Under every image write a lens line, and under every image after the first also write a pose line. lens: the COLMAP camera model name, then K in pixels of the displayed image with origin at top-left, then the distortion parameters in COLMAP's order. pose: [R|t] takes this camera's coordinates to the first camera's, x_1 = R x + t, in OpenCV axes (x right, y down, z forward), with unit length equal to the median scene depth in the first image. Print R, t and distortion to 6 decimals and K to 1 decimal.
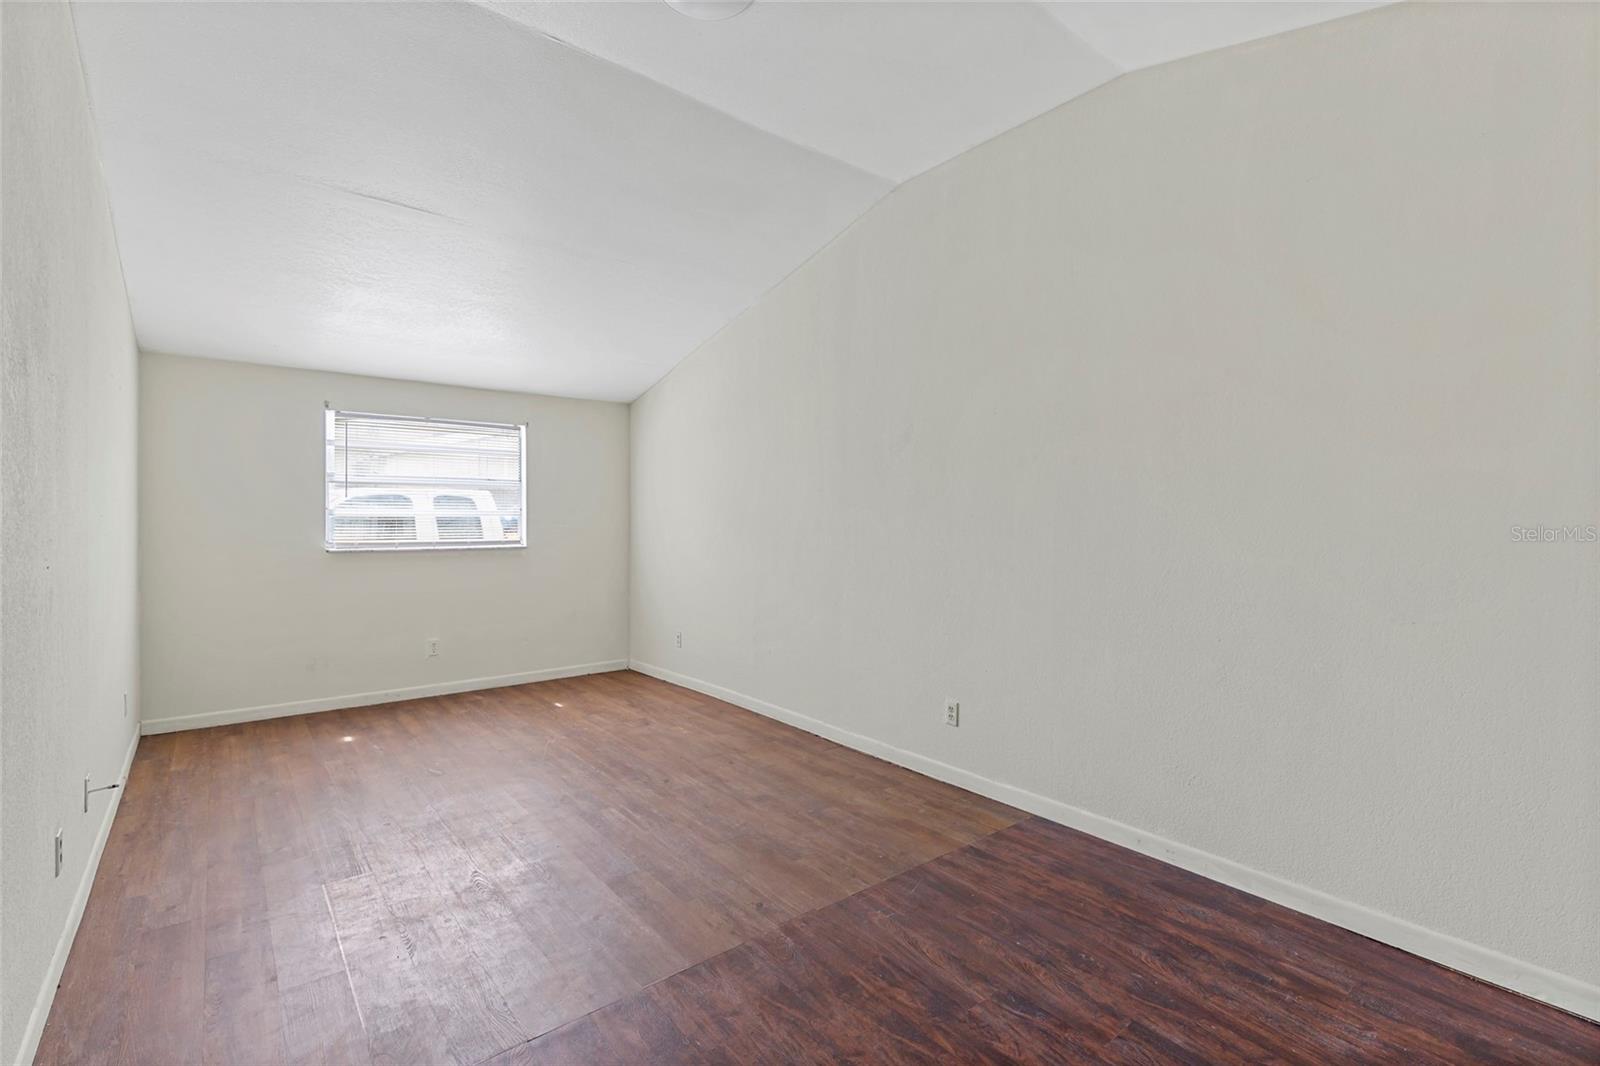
lens RADIAL K [[723.6, 0, 799.9], [0, 723.6, 529.6], [0, 0, 1]] dist [0.005408, -0.000195]
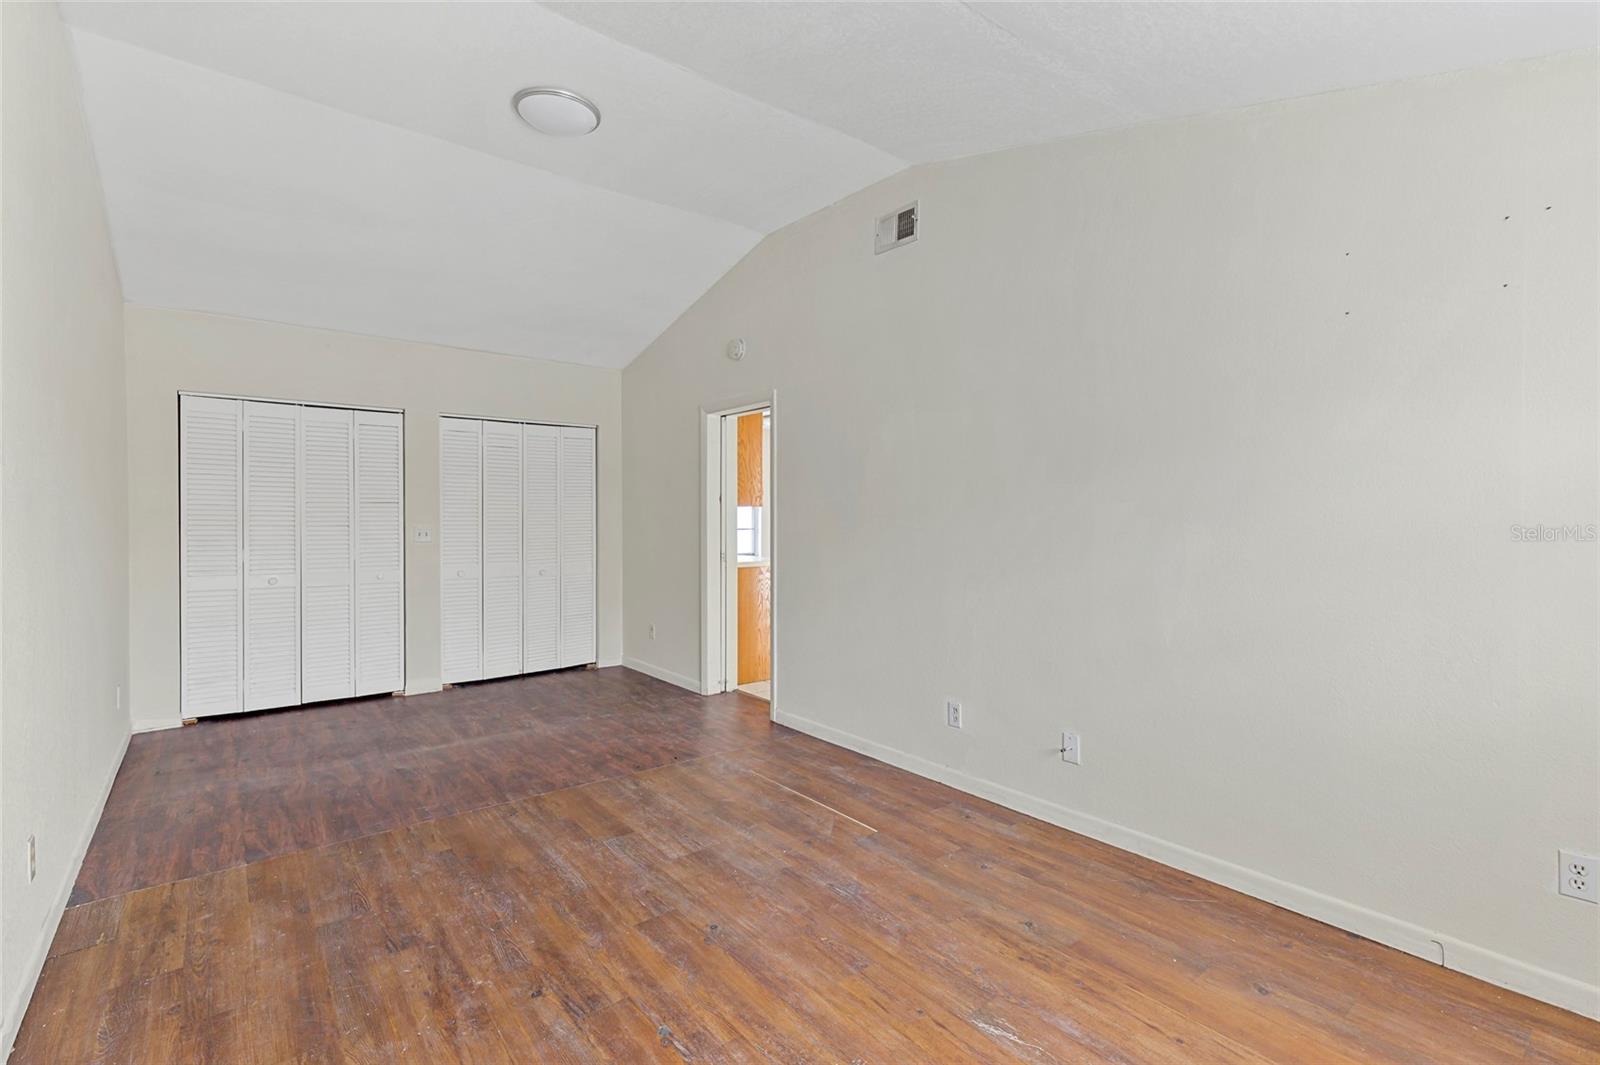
lens RADIAL K [[723.6, 0, 799.9], [0, 723.6, 523.3], [0, 0, 1]] dist [0.005408, -0.000195]
pose [[-0.999998, -0.001802, 0.000377, -0.444105], [-0.001792, 0.999695, 0.024625, -0.025458], [-0.000421, 0.024624, -0.999697, 1.786929]]
